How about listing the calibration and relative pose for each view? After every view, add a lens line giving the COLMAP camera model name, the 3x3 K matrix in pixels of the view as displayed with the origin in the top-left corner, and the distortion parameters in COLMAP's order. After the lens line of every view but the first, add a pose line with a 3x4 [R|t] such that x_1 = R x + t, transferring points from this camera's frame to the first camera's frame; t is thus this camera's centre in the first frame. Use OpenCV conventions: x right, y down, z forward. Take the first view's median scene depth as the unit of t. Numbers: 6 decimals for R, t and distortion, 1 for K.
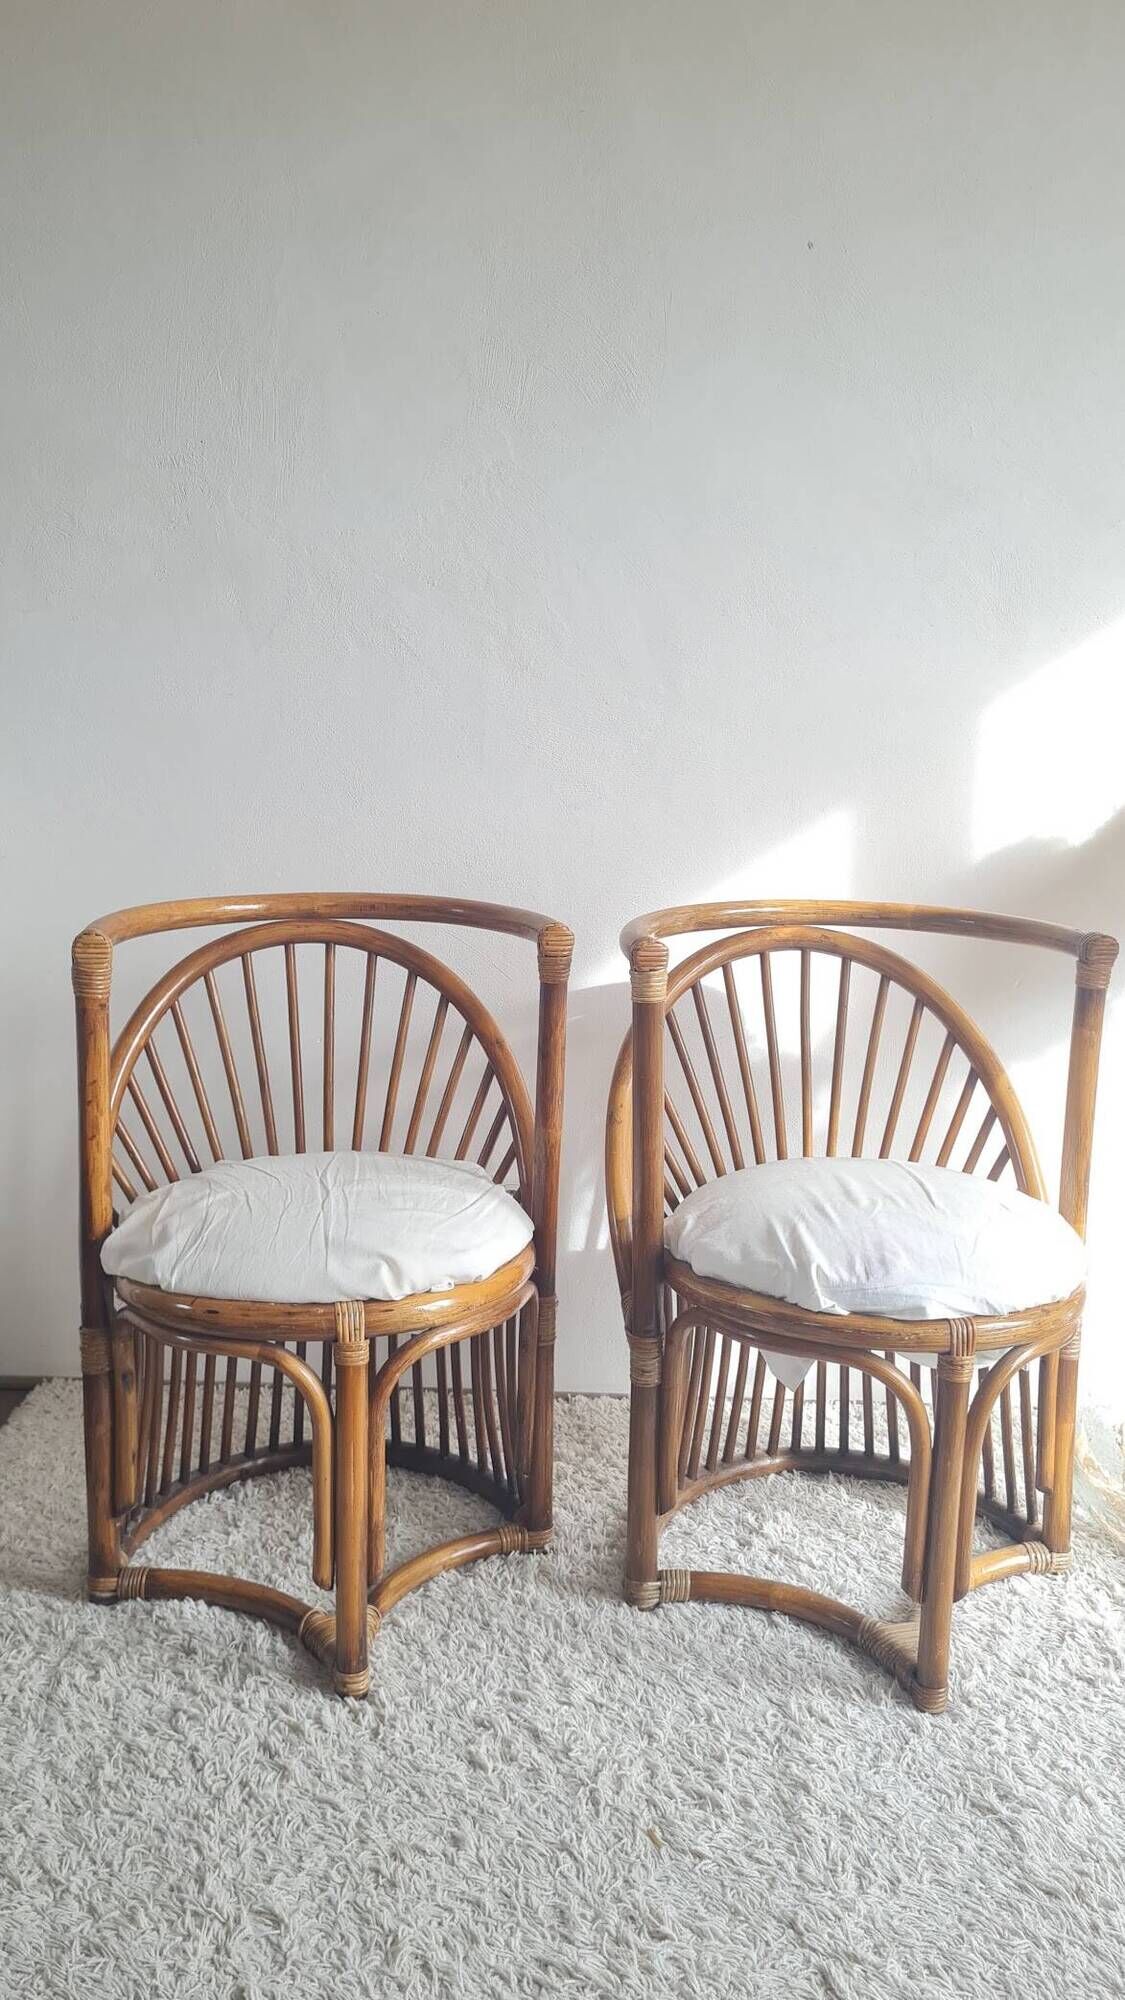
lens RADIAL K [[1564.4, 0, 555.3], [0, 1564.4, 982.5], [0, 0, 1]] dist [0.053960, -0.056856]
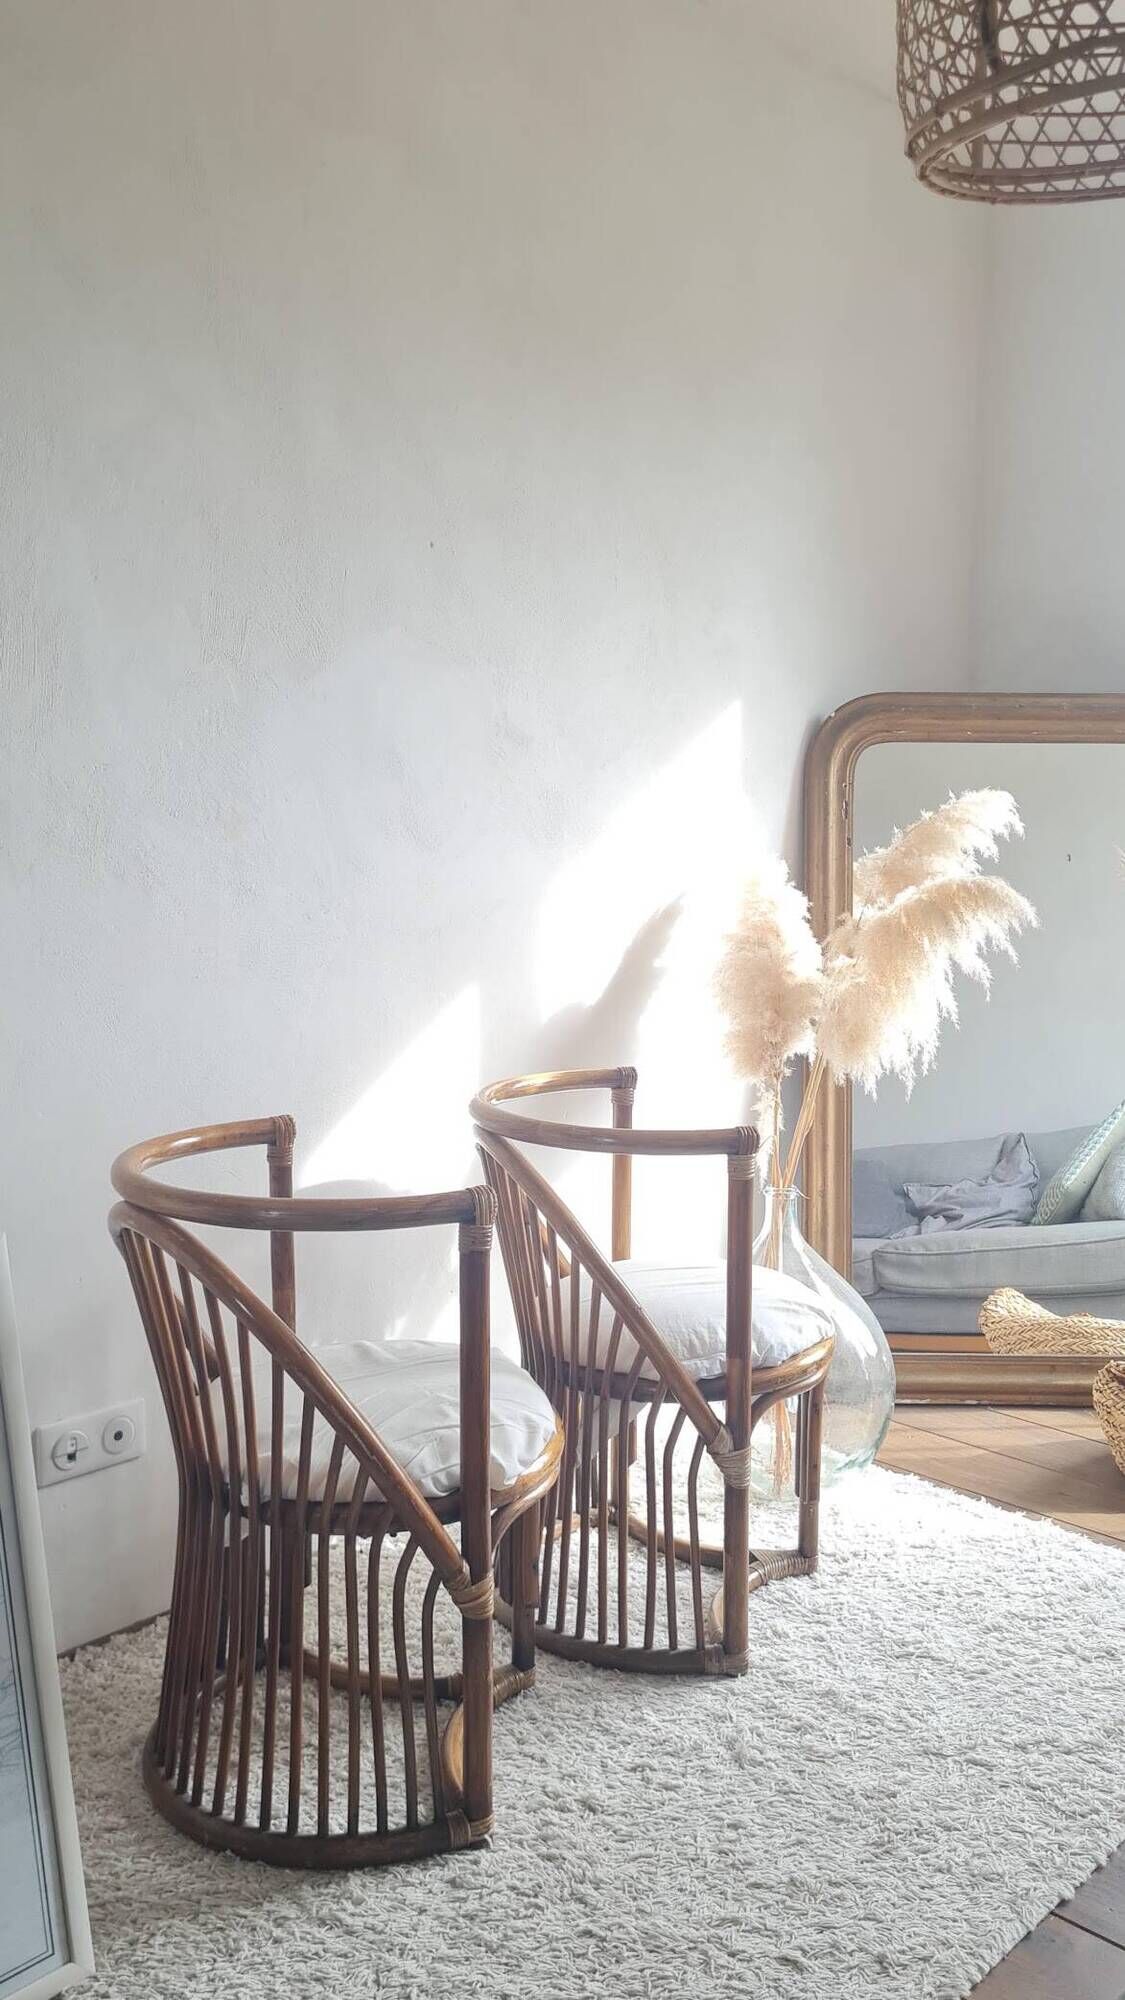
lens RADIAL K [[1576.7, 0, 566.3], [0, 1576.7, 981.4], [0, 0, 1]] dist [0.045115, -0.034893]
pose [[0.655721, -0.069686, 0.751780, -0.988261], [0.132174, 0.990950, -0.023429, -0.125234], [-0.743344, 0.114728, 0.658997, 0.138240]]
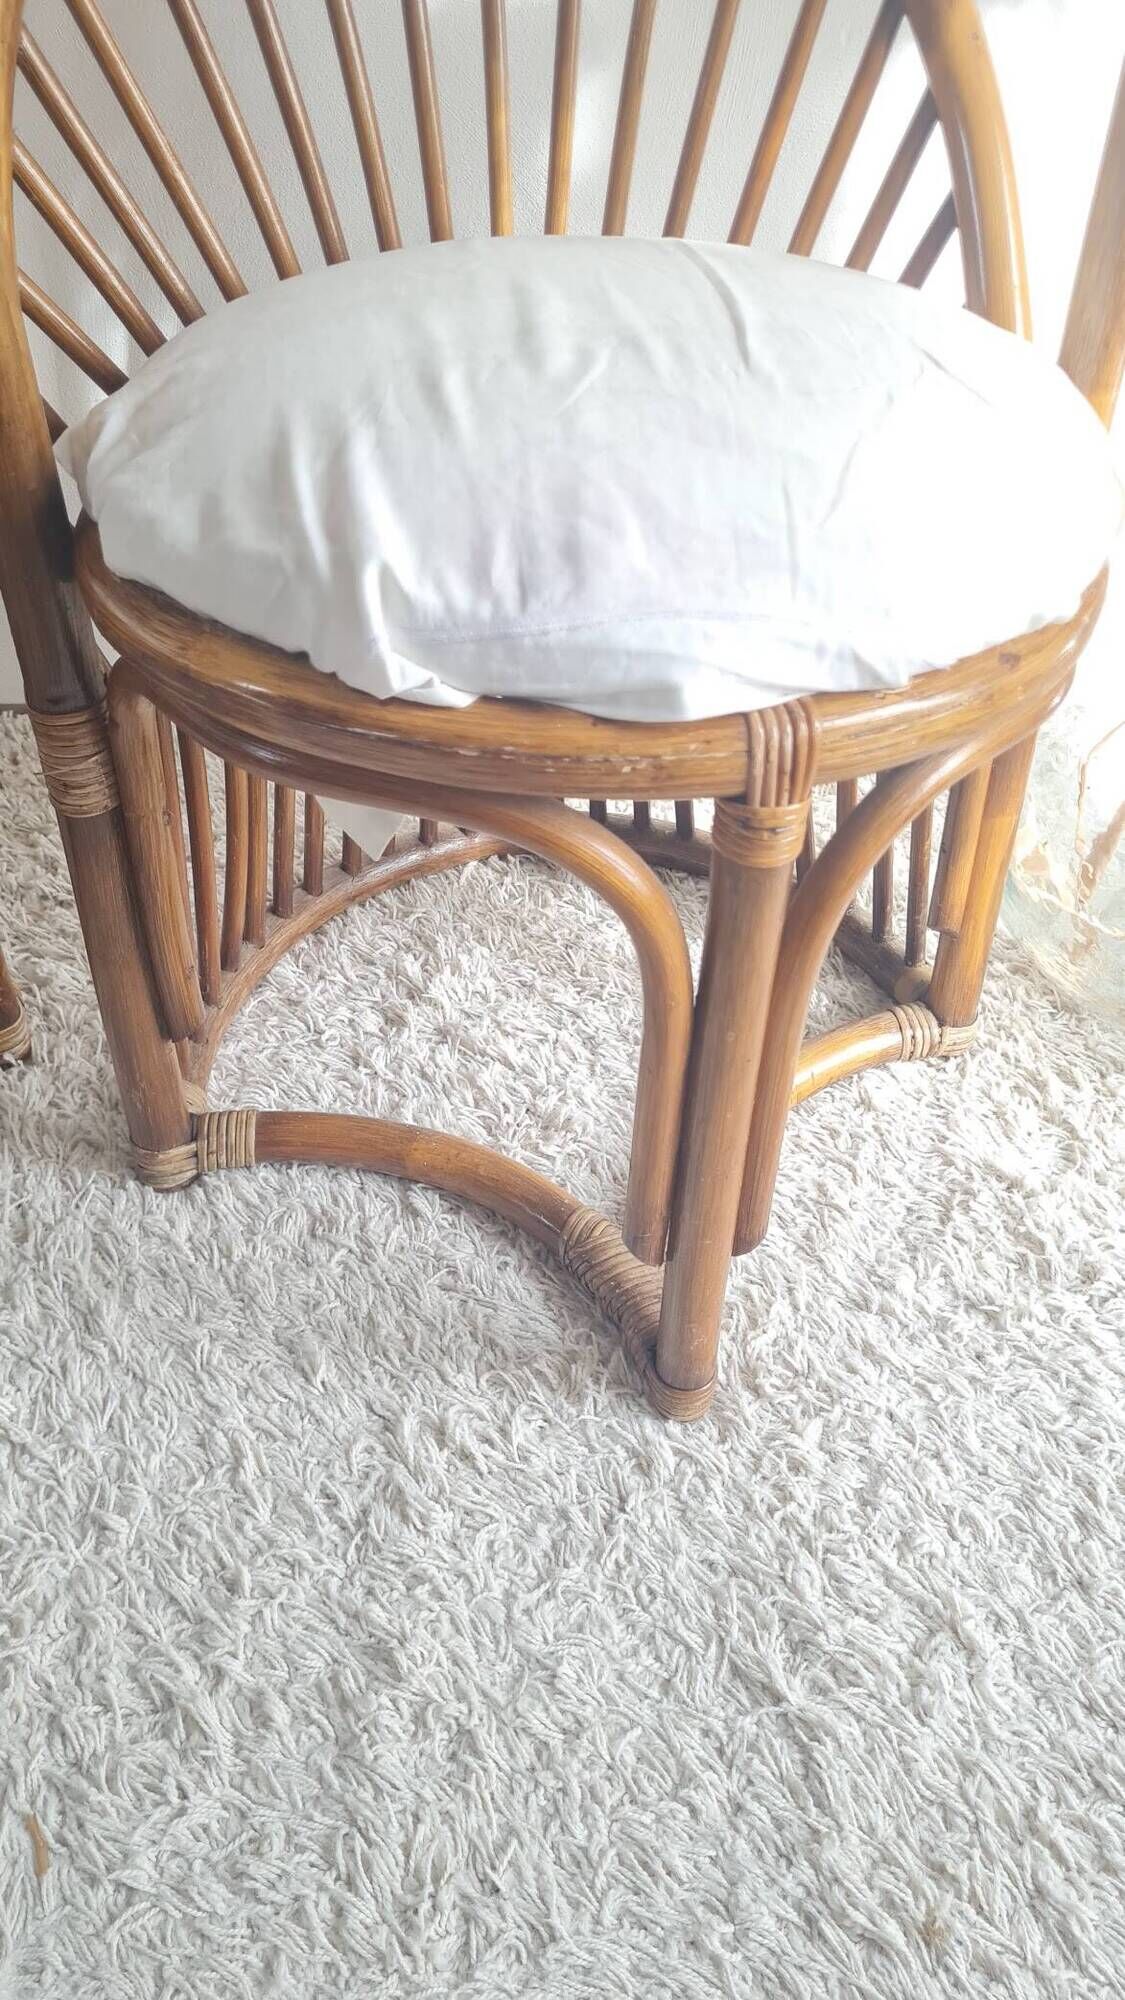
lens RADIAL K [[1564.4, 0, 563.5], [0, 1564.4, 980.2], [0, 0, 1]] dist [0.053960, -0.056856]
pose [[0.997421, -0.045417, 0.055584, 0.181689], [0.010923, 0.861391, 0.507826, 0.083210], [-0.070944, -0.505908, 0.859665, 0.649469]]
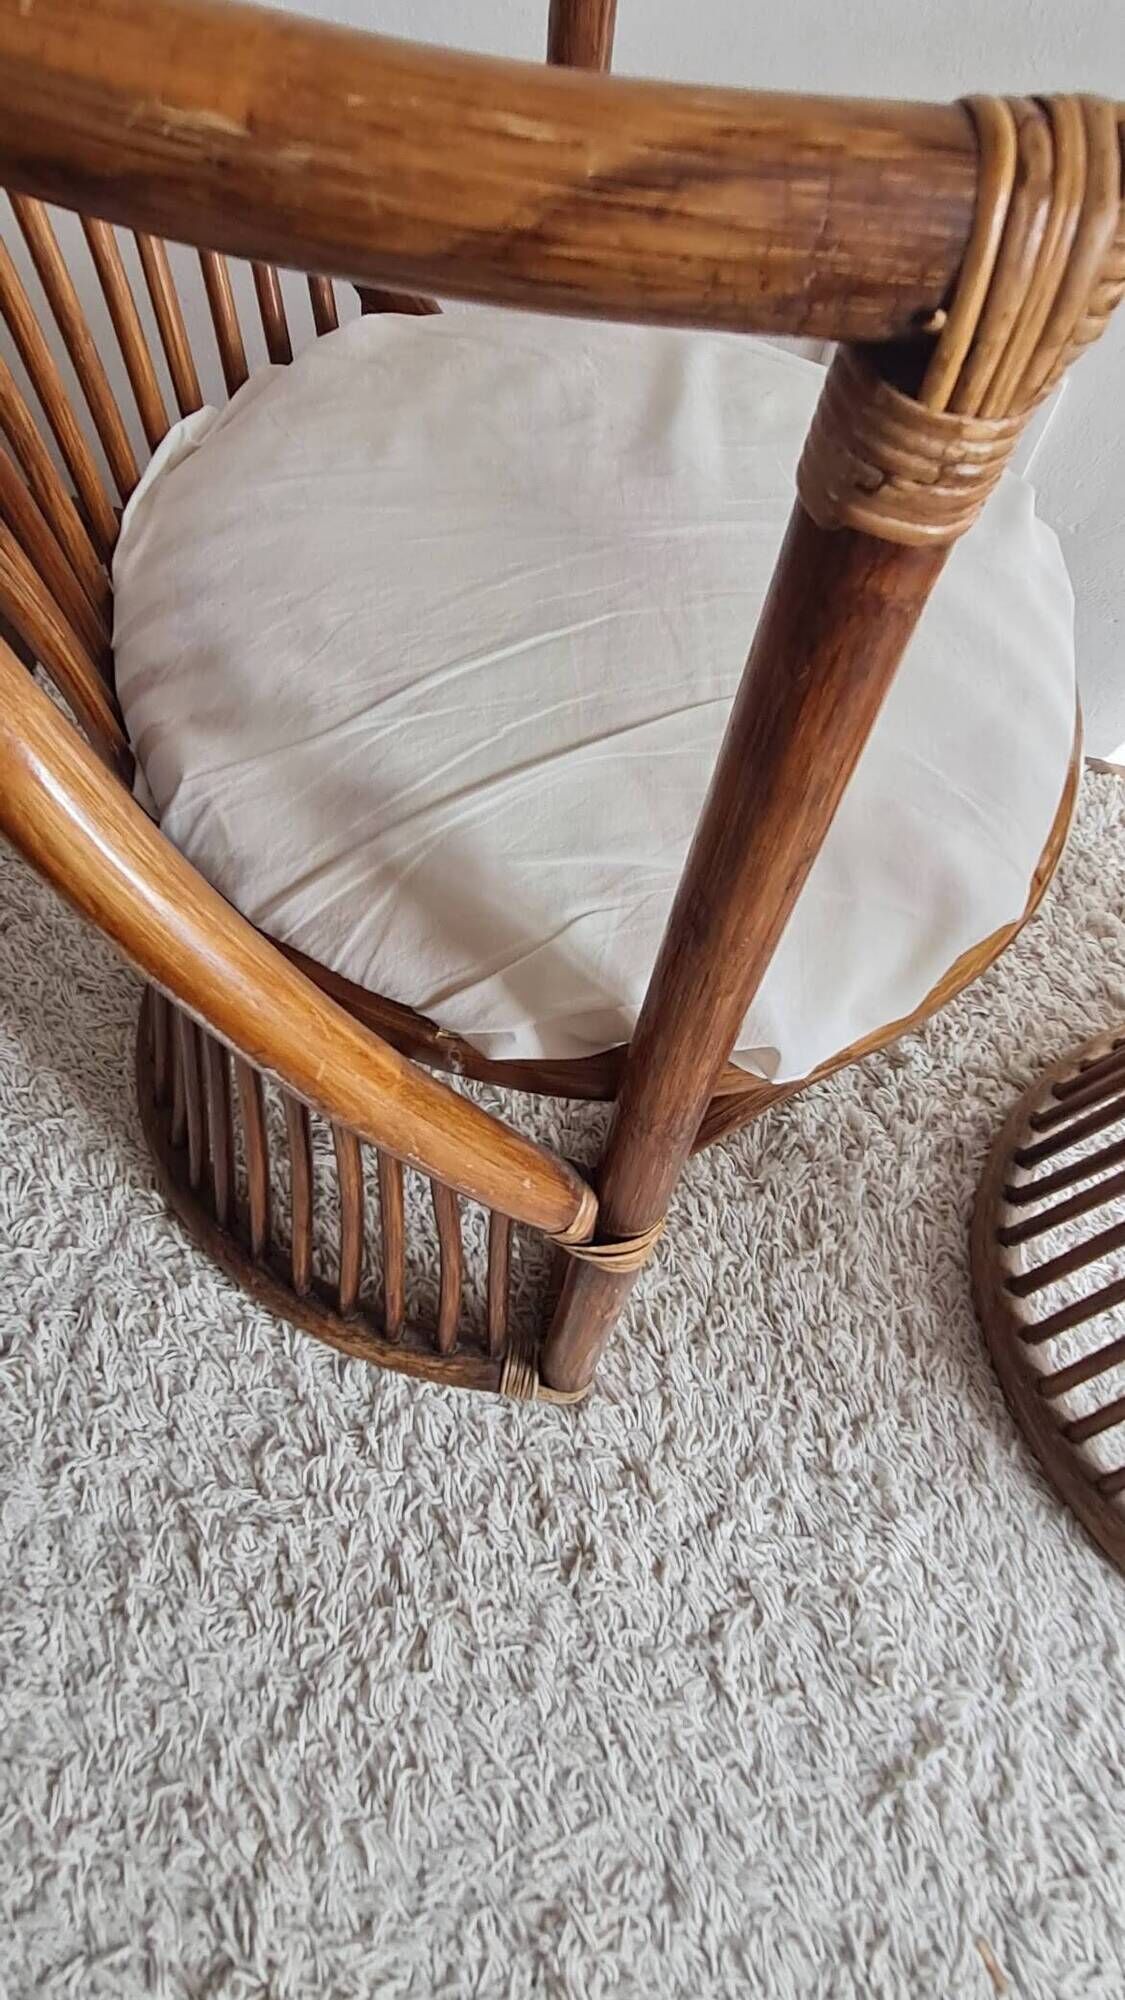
lens RADIAL K [[1296.0, 0, 544.6], [0, 1296.0, 982.1], [0, 0, 1]] dist [0.011600, -0.006809]
pose [[0.974315, 0.219697, -0.049441, -0.147179], [-0.108570, 0.650626, 0.751597, -0.055431], [0.197291, -0.726924, 0.657767, 0.823034]]
